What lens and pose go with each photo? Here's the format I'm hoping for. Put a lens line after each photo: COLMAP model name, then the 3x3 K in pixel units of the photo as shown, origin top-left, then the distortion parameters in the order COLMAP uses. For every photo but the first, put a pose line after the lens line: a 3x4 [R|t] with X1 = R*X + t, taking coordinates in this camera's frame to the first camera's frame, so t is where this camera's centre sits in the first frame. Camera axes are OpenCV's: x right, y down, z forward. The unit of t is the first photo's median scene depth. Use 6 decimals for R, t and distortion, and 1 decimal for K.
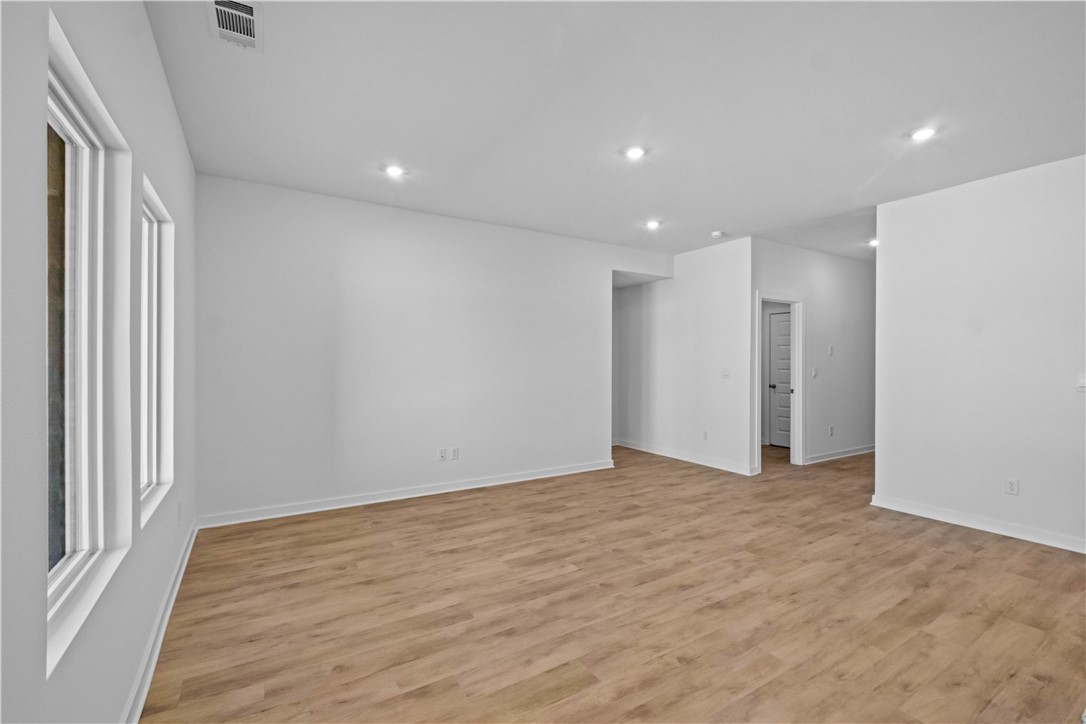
lens RADIAL K [[471.2, 0, 540.3], [0, 471.2, 360.3], [0, 0, 1]] dist [-0.004519, -0.003198]
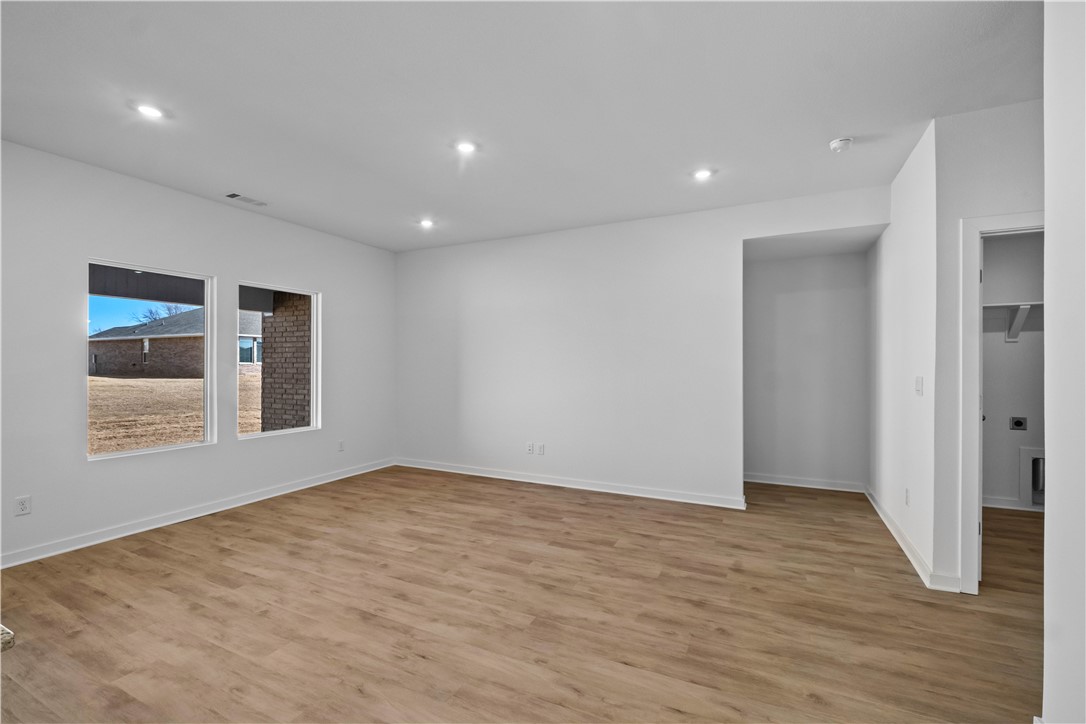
lens RADIAL K [[471.2, 0, 545.5], [0, 471.2, 371.8], [0, 0, 1]] dist [-0.004519, -0.003198]
pose [[0.535093, 0.013686, -0.844683, 0.973004], [-0.000802, 0.999877, 0.015692, 0.001111], [0.844793, -0.007719, 0.535038, 0.556828]]
